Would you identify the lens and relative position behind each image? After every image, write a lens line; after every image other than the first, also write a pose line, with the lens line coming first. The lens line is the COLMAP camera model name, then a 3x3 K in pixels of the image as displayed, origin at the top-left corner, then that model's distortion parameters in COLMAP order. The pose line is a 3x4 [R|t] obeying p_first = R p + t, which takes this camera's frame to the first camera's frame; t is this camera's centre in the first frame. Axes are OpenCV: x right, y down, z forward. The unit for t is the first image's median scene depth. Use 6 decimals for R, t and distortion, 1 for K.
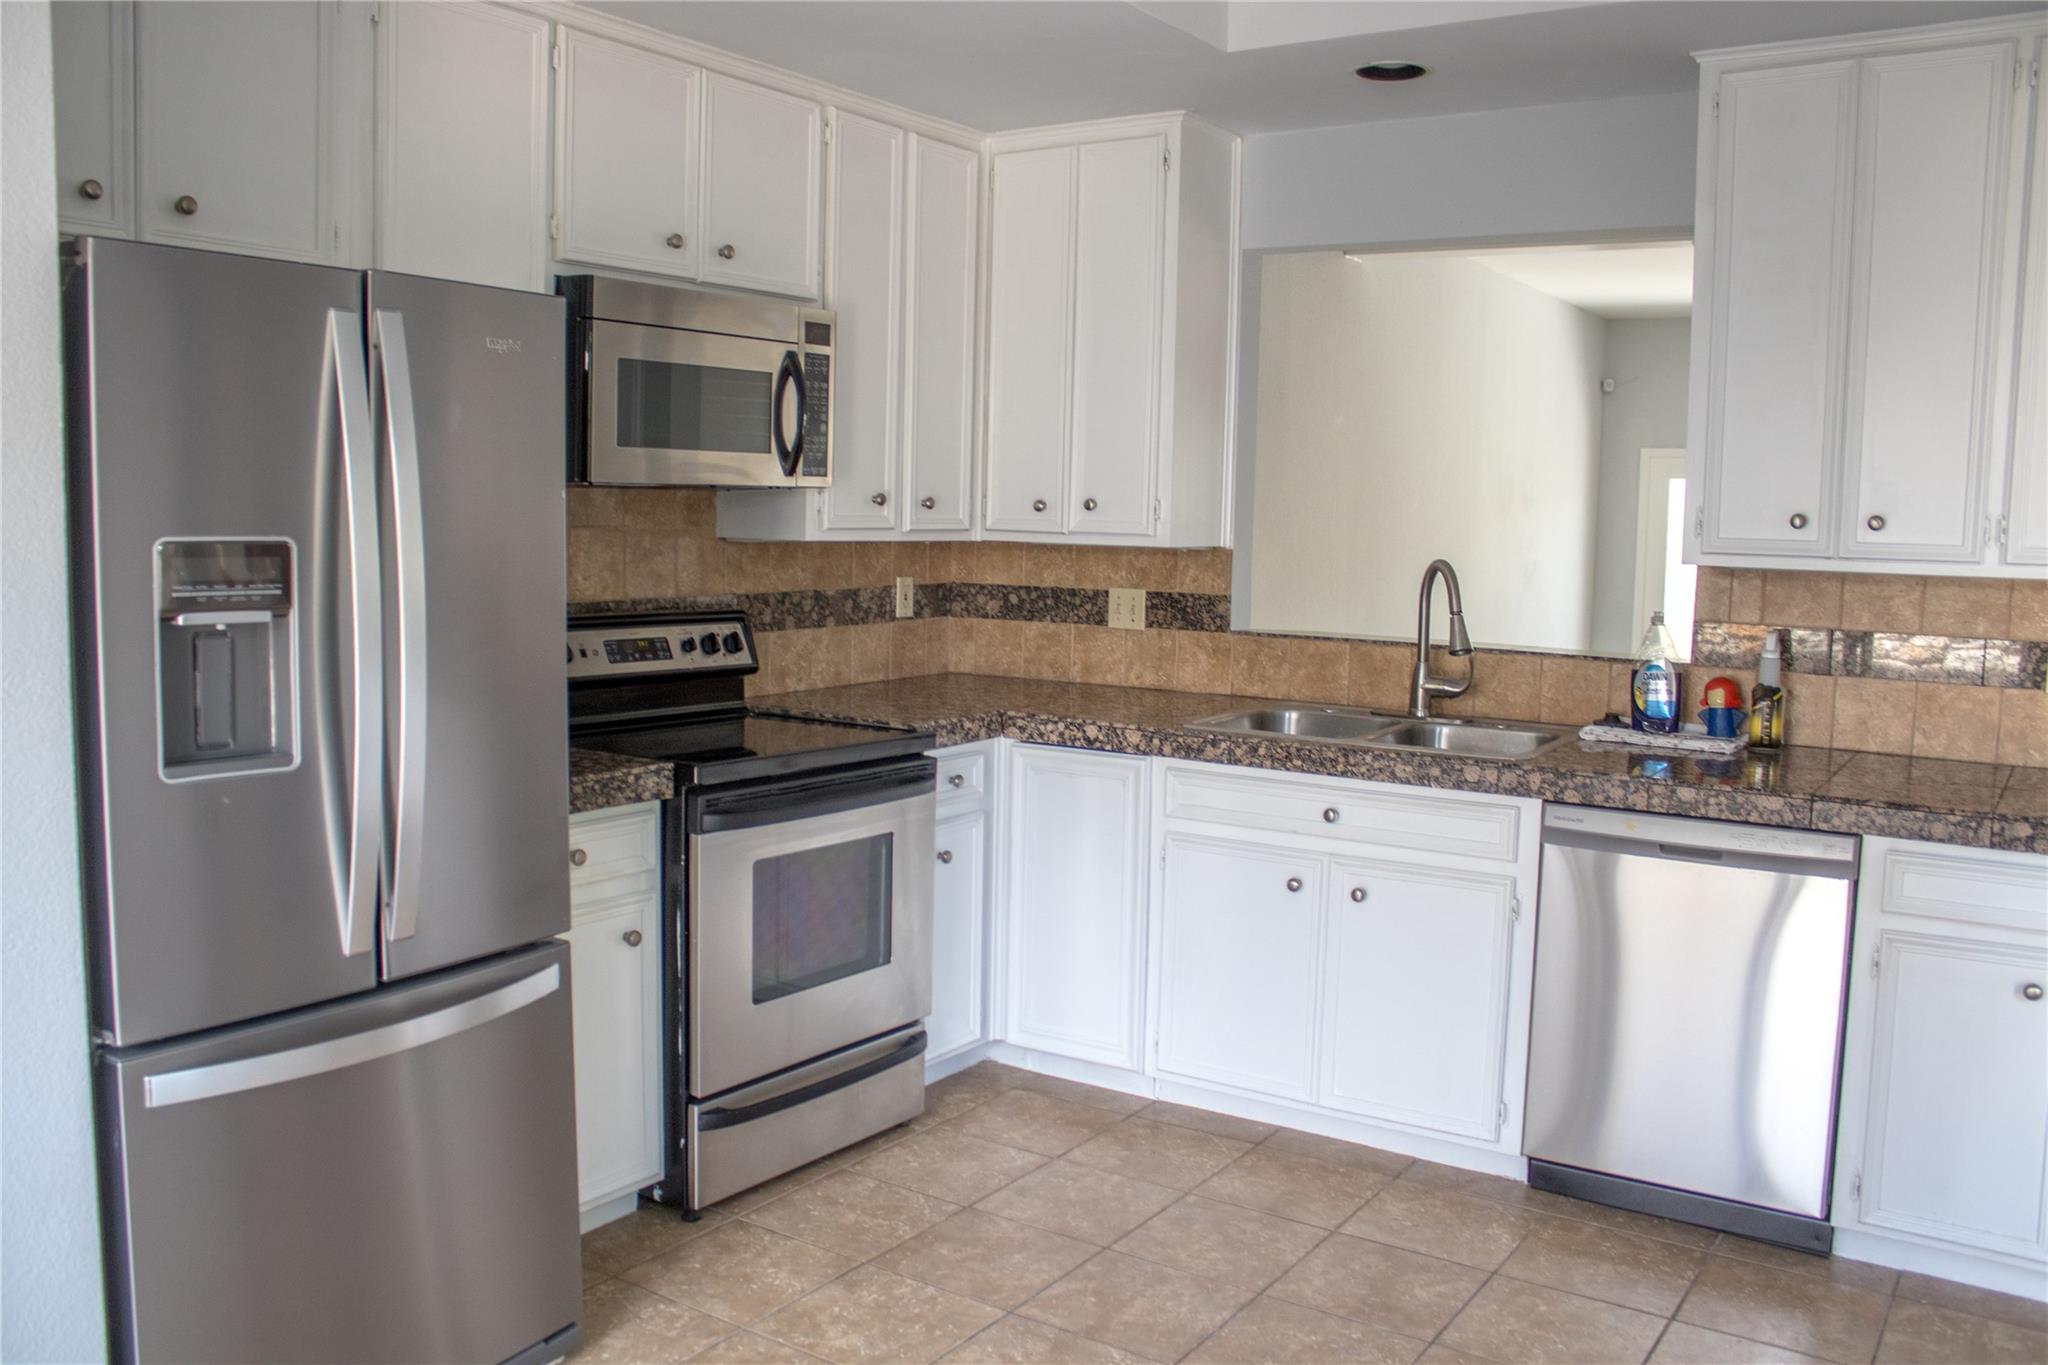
lens RADIAL K [[1727.0, 0, 1024.0], [0, 1727.0, 682.5], [0, 0, 1]] dist [-0.173023, 0.176376]
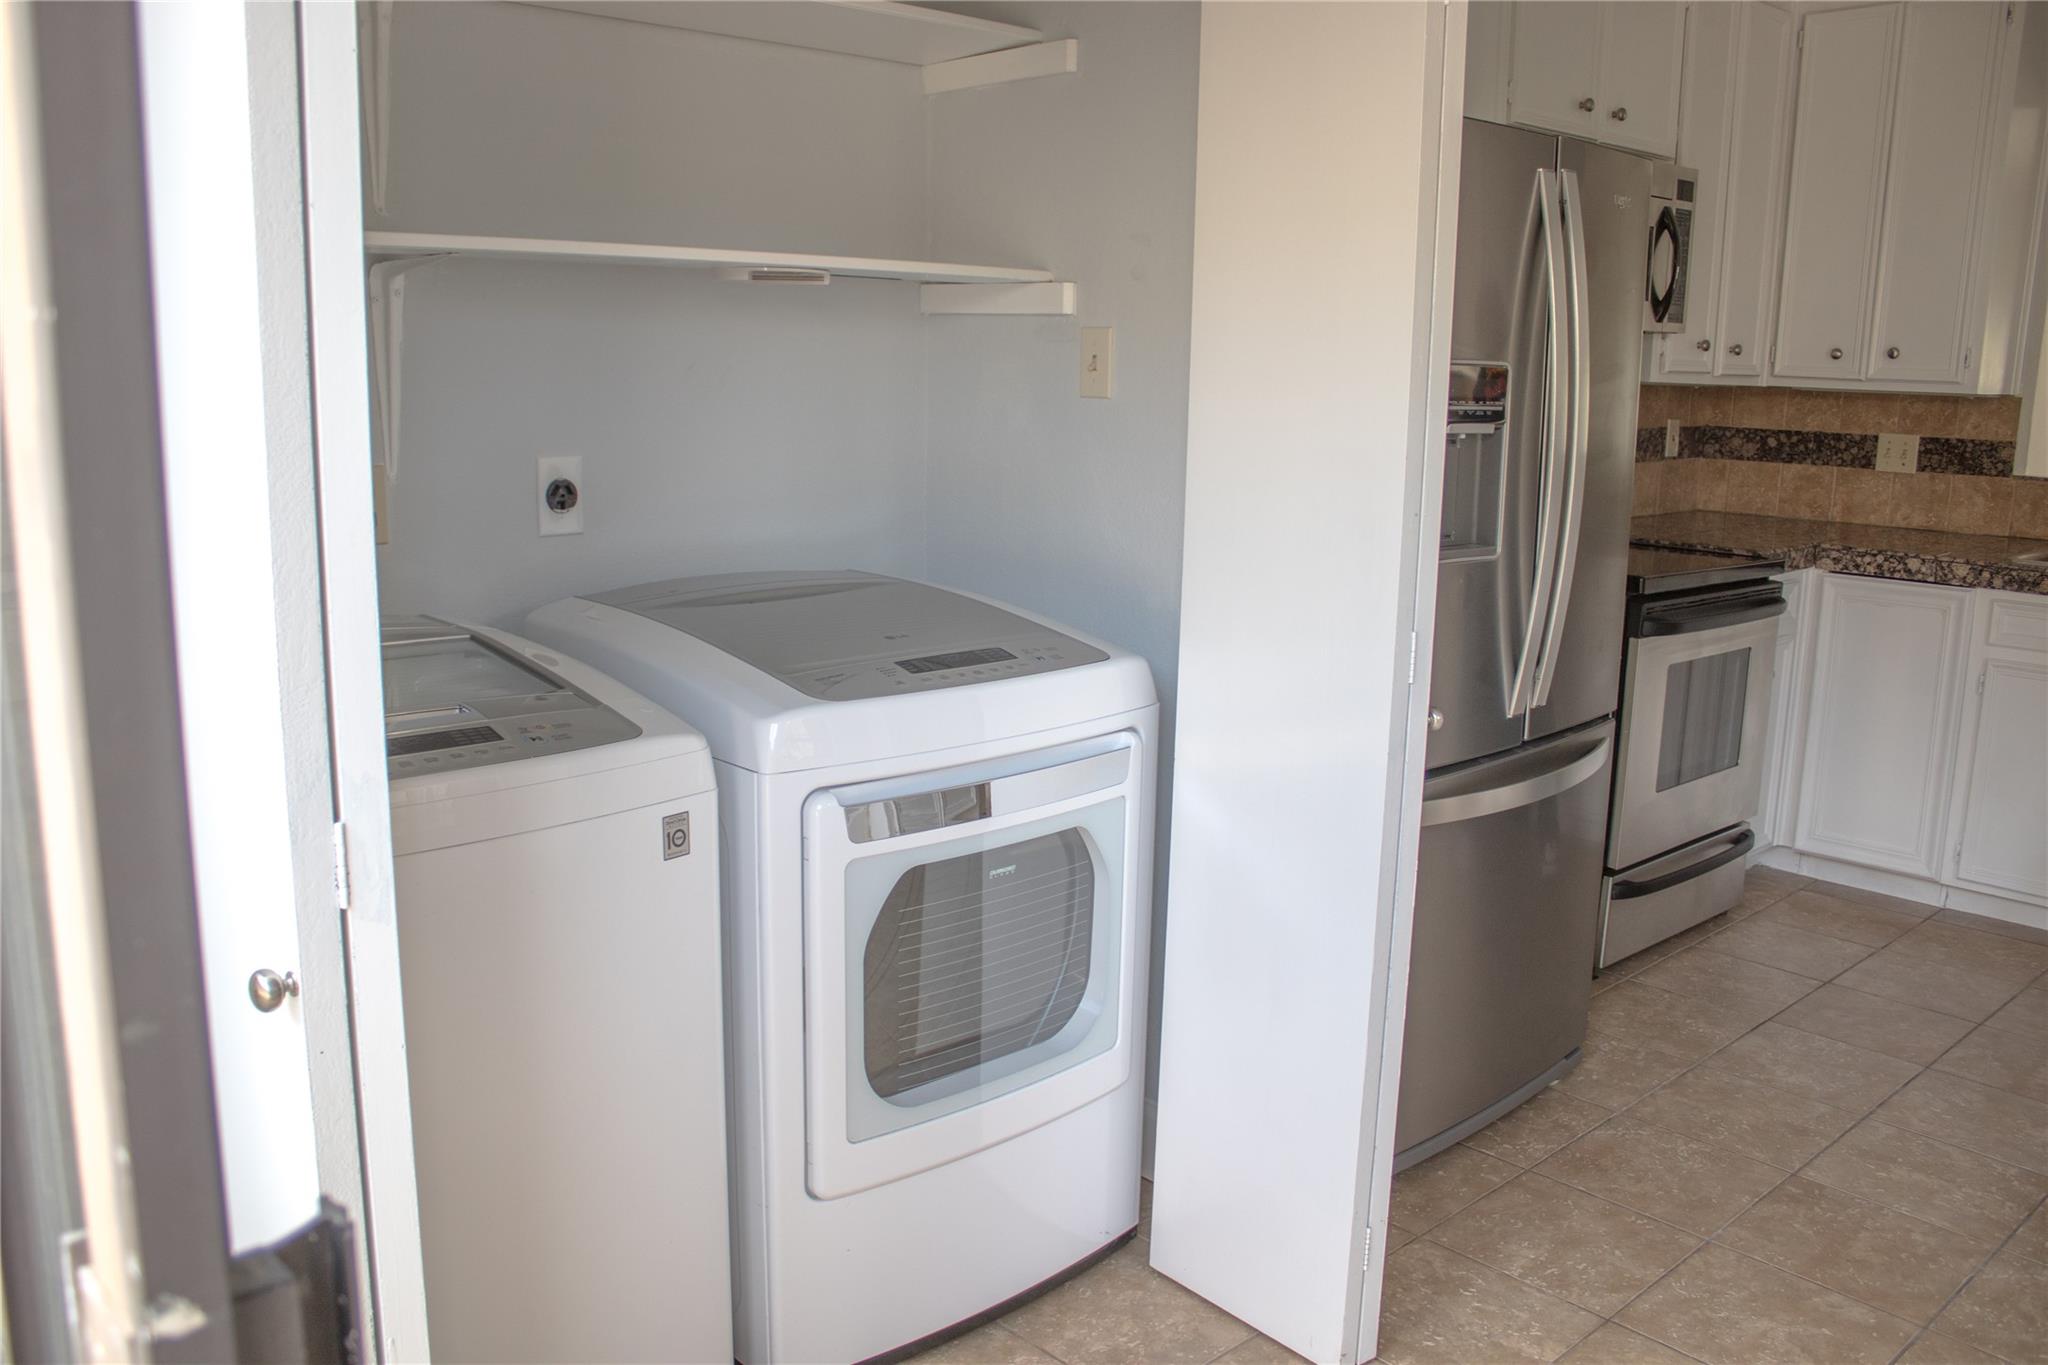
lens RADIAL K [[1727.0, 0, 1024.0], [0, 1727.0, 682.5], [0, 0, 1]] dist [-0.173023, 0.176376]
pose [[0.974566, 0.040733, -0.220369, -0.250353], [-0.021806, 0.995913, 0.087650, 0.021082], [0.223038, -0.080615, 0.971471, -0.135283]]
